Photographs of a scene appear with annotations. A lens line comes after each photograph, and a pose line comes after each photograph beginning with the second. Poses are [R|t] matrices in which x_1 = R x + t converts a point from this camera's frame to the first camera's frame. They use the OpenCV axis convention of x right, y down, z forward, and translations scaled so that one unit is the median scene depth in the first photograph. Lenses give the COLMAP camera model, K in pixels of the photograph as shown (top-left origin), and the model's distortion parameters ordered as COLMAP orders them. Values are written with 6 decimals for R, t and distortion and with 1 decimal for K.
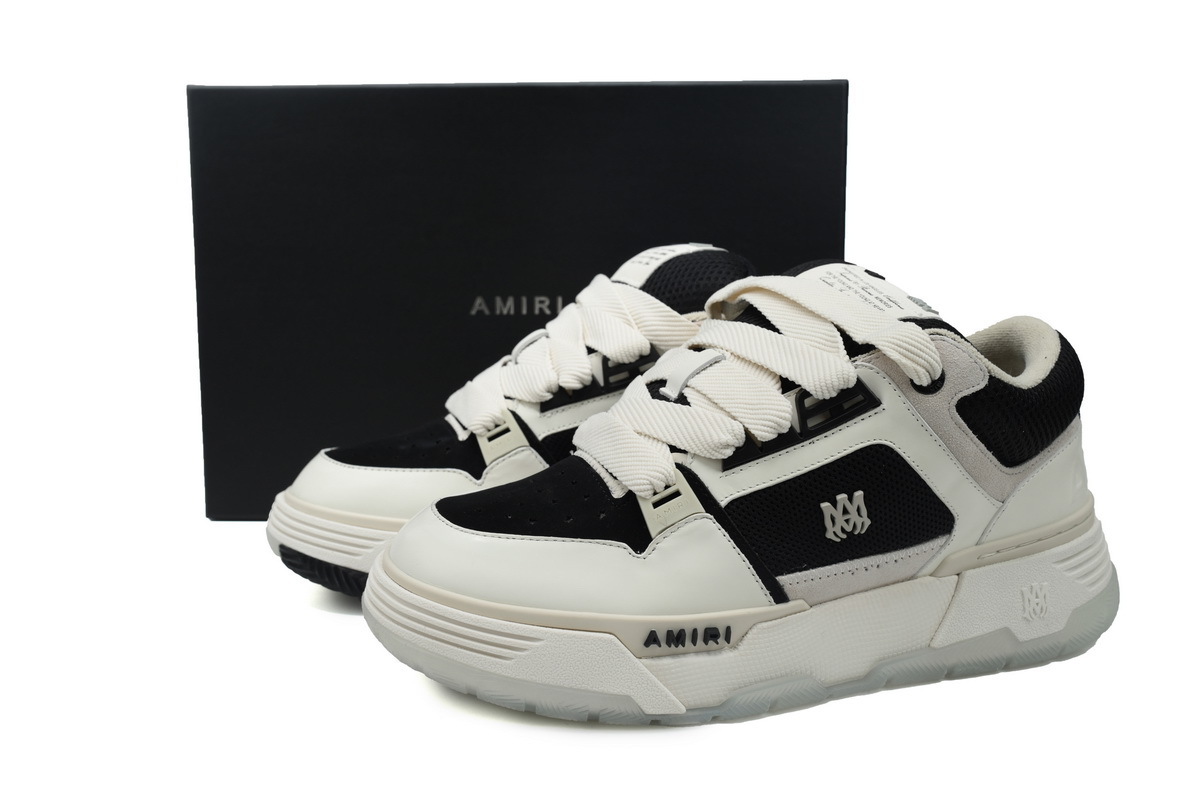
lens RADIAL K [[1193.1, 0, 600.0], [0, 1193.1, 400.0], [0, 0, 1]] dist [0.004494, 0.002891]
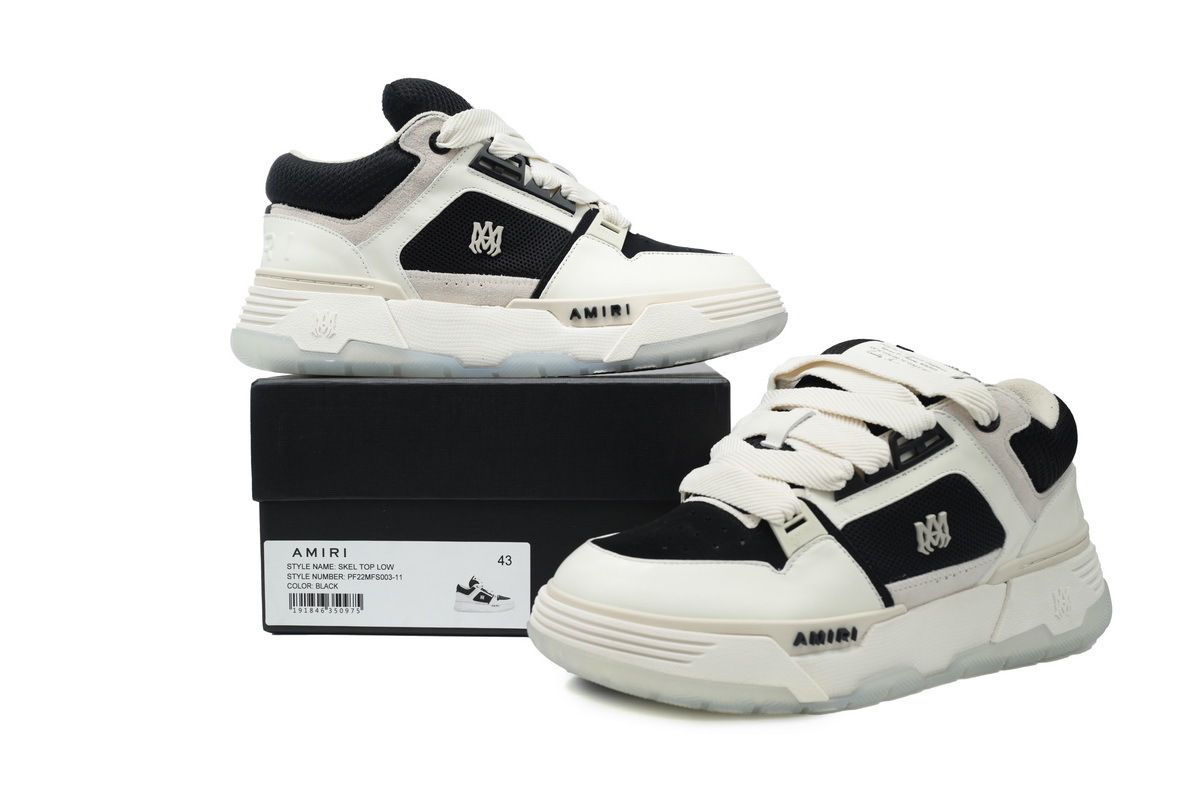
lens RADIAL K [[1193.1, 0, 600.0], [0, 1193.1, 400.0], [0, 0, 1]] dist [0.004494, 0.002891]
pose [[0.982468, -0.023974, 0.184881, -0.361816], [0.045583, 0.992488, -0.113531, 0.085429], [-0.180770, 0.119968, 0.976181, -0.166231]]
